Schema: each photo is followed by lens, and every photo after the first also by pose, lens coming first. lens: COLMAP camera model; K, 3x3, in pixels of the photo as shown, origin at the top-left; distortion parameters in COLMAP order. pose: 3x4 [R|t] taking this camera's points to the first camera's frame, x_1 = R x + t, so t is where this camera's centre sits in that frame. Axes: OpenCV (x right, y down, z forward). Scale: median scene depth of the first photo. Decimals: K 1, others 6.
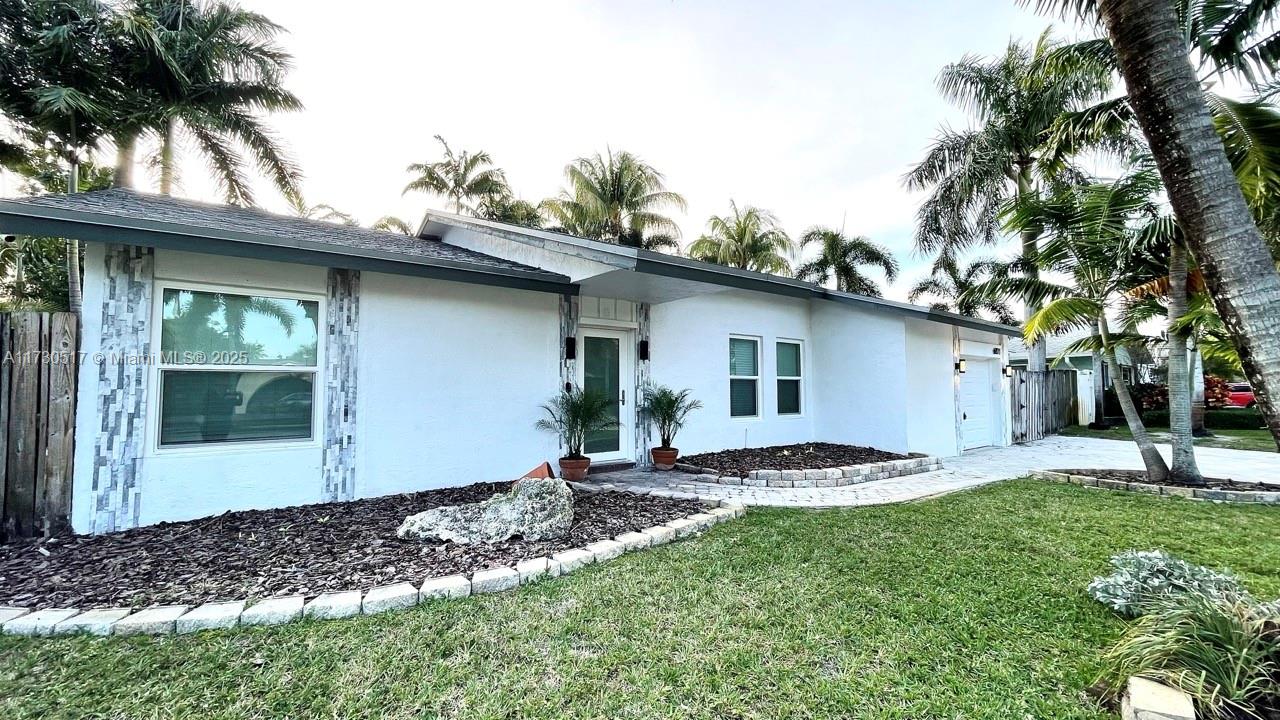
lens RADIAL K [[519.9, 0, 637.8], [0, 519.9, 362.1], [0, 0, 1]] dist [-0.004326, 0.002134]
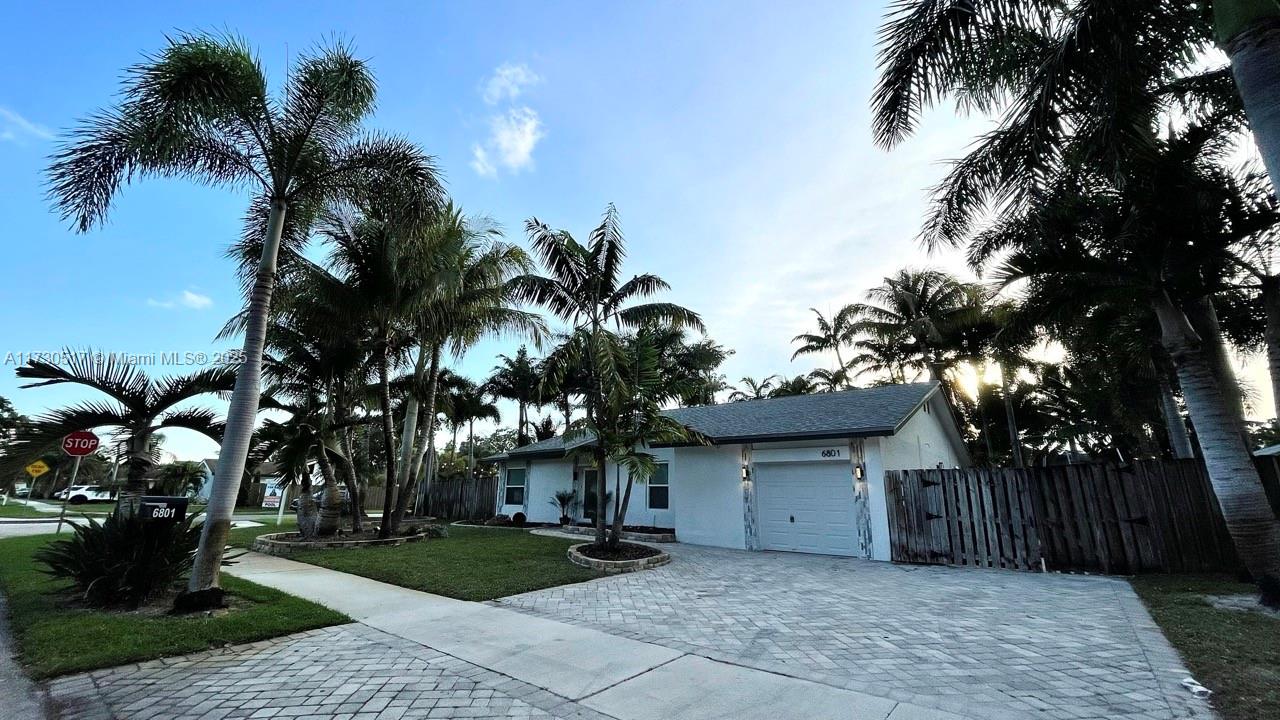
lens RADIAL K [[519.9, 0, 637.8], [0, 519.9, 362.1], [0, 0, 1]] dist [-0.004326, 0.002134]
pose [[0.226972, -0.237627, -0.944467, 3.366897], [0.041303, 0.971253, -0.234441, 0.056154], [0.973025, 0.014202, 0.230262, 0.871557]]
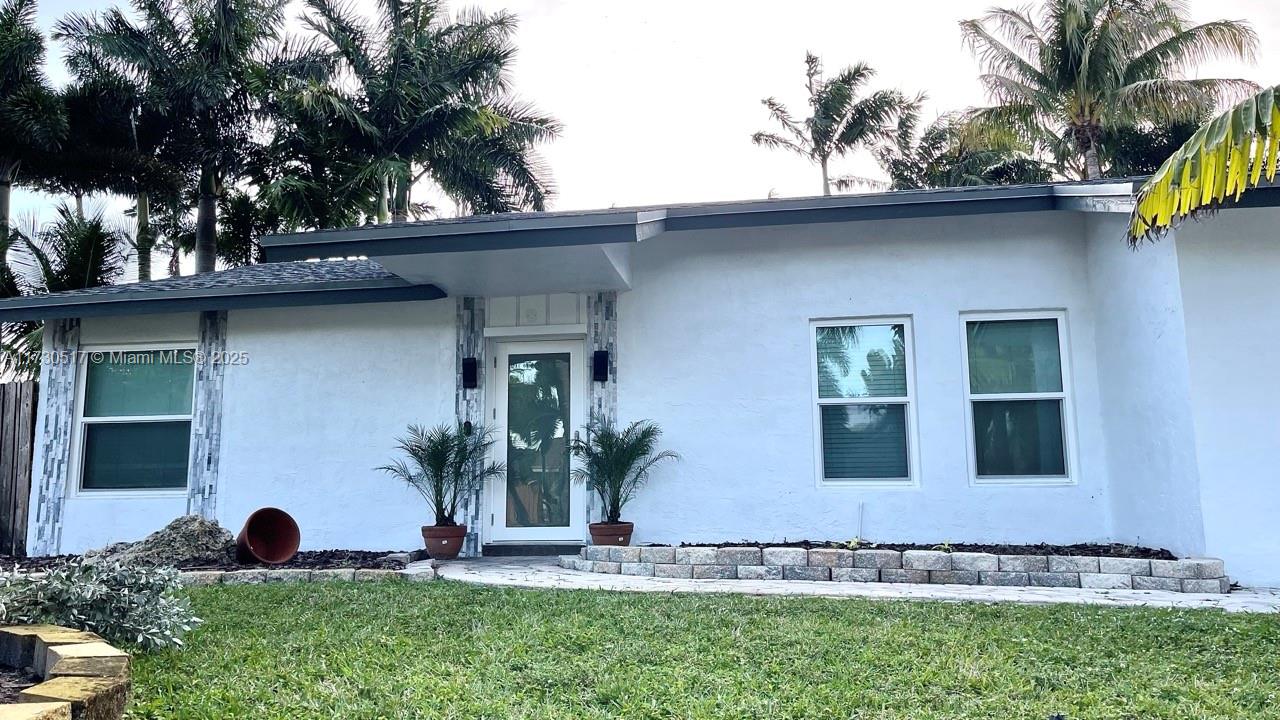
lens RADIAL K [[961.5, 0, 629.8], [0, 961.5, 367.5], [0, 0, 1]] dist [0.118886, -0.167726]
pose [[0.687779, -0.106297, -0.718095, 1.244804], [0.046225, 0.993626, -0.102810, 0.143778], [0.724447, 0.037517, 0.688309, 0.310513]]
